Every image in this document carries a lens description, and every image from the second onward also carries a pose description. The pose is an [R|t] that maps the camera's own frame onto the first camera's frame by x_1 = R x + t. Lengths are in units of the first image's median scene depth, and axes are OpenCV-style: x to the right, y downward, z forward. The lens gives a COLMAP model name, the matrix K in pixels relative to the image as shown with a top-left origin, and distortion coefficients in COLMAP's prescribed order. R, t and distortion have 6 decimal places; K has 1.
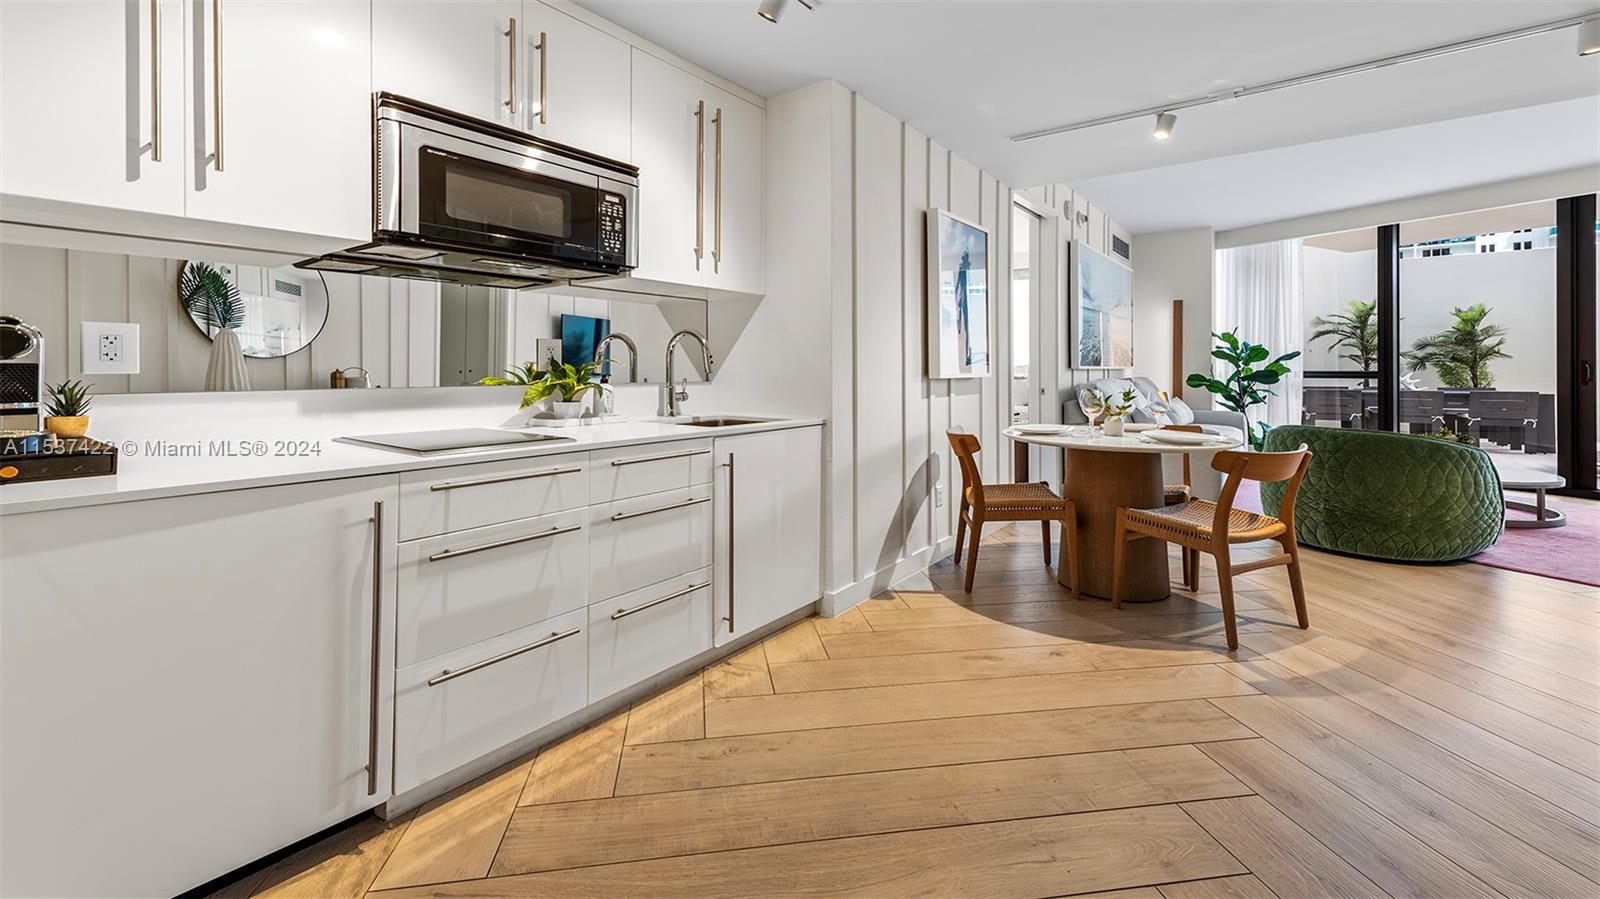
lens RADIAL K [[665.2, 0, 800.8], [0, 665.2, 375.5], [0, 0, 1]] dist [0.003741, -0.001624]
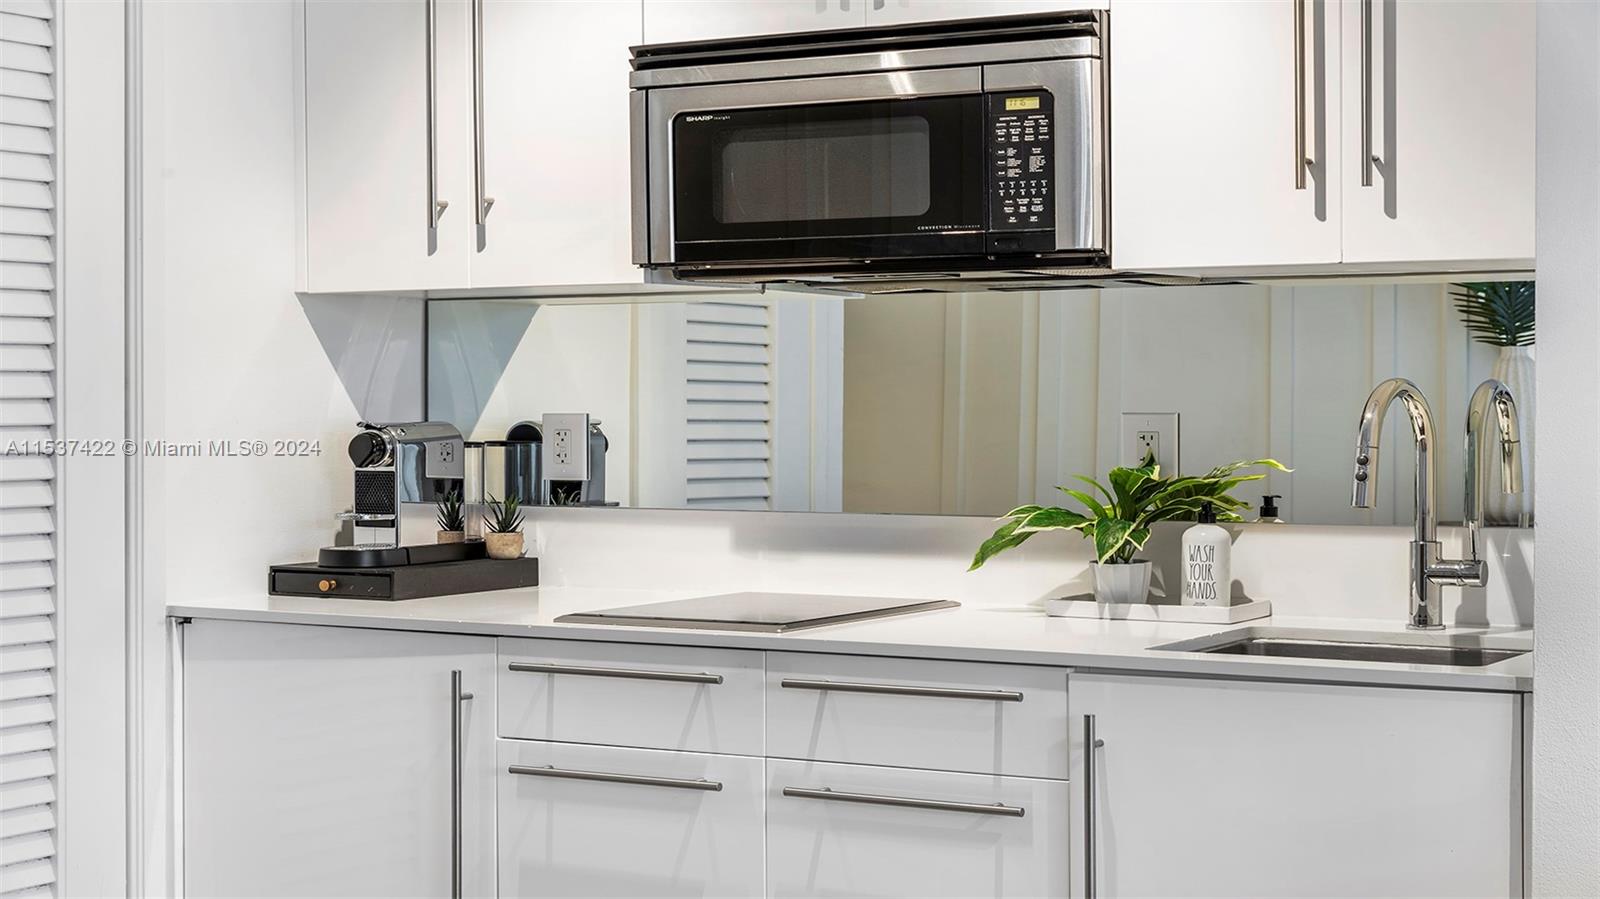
lens RADIAL K [[2705.6, 0, 801.2], [0, 2705.6, 447.4], [0, 0, 1]] dist [-0.111858, 0.000000]
pose [[0.113851, 0.018153, -0.993332, 1.494284], [-0.007458, 0.999821, 0.017417, -0.069643], [0.993470, 0.005425, 0.113966, 0.661579]]
